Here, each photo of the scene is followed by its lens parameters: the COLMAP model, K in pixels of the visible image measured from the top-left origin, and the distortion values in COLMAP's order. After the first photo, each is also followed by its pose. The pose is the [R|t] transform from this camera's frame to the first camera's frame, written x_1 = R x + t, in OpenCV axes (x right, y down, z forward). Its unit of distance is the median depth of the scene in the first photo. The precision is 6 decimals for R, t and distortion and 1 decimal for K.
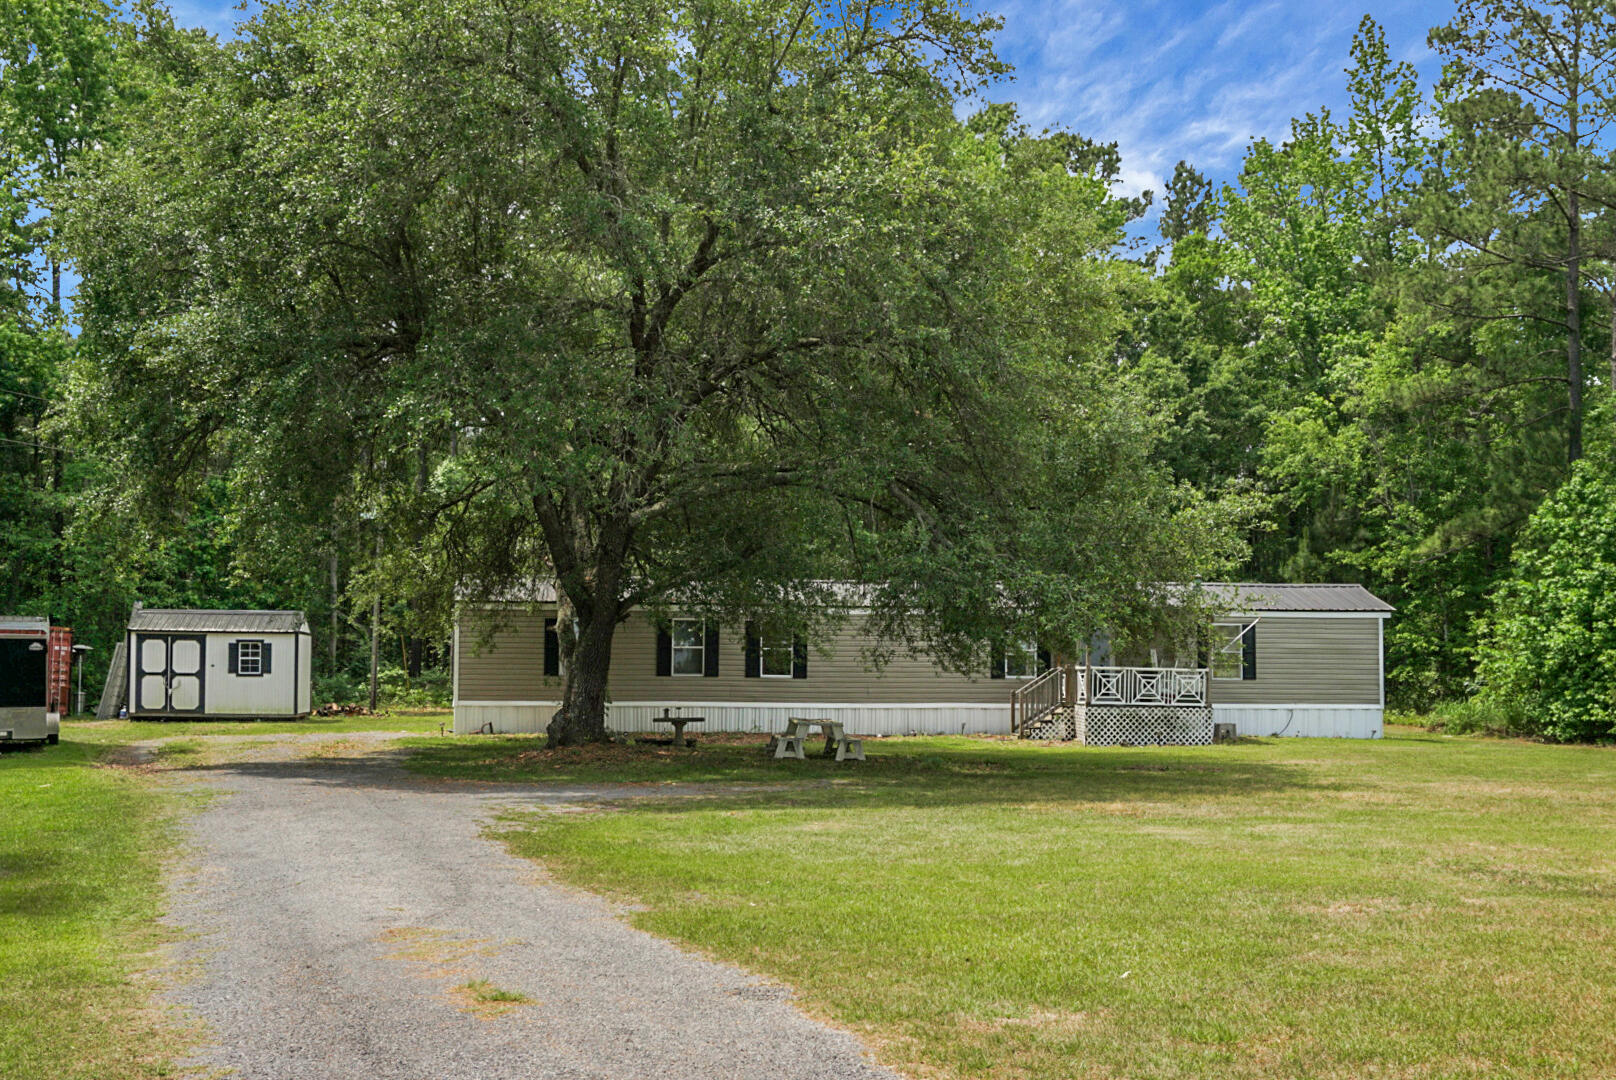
lens RADIAL K [[1959.6, 0, 821.4], [0, 1959.6, 583.4], [0, 0, 1]] dist [-0.008593, 0.000000]
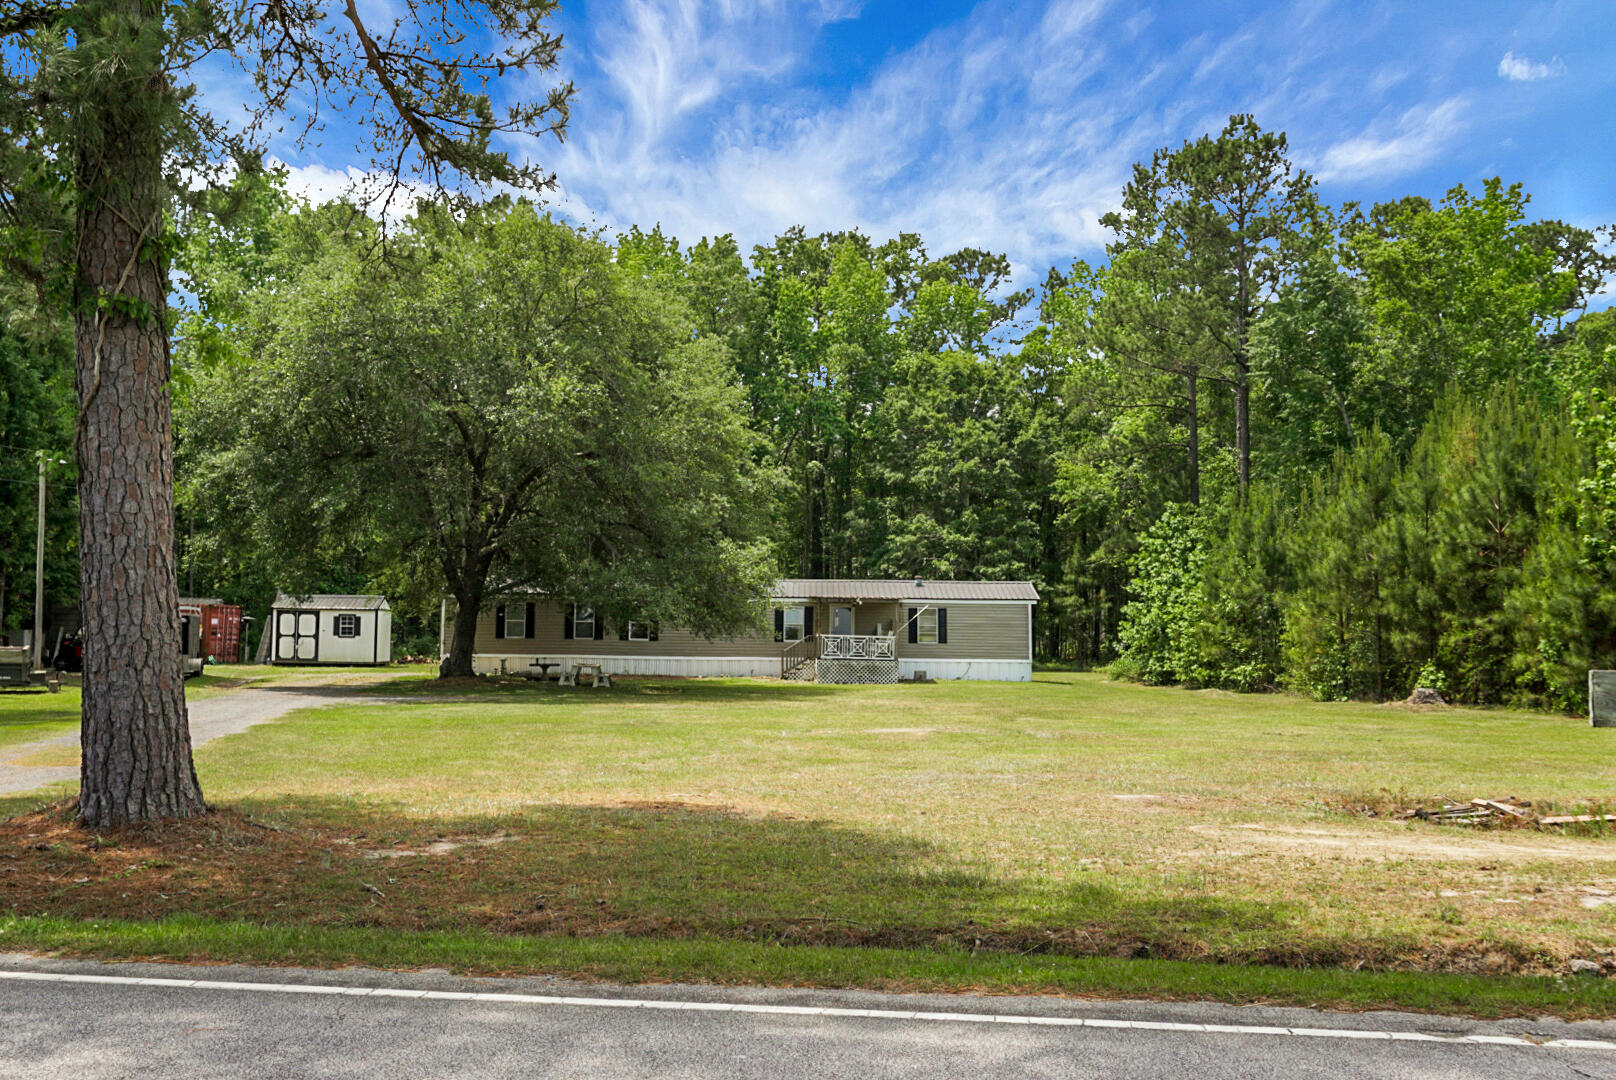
lens RADIAL K [[1697.4, 0, 828.9], [0, 1697.4, 482.8], [0, 0, 1]] dist [-0.015982, 0.000000]
pose [[0.995651, -0.003278, -0.093103, 0.219672], [-0.000819, 0.999034, -0.043936, -0.017082], [0.093157, 0.043822, 0.994687, -0.318709]]
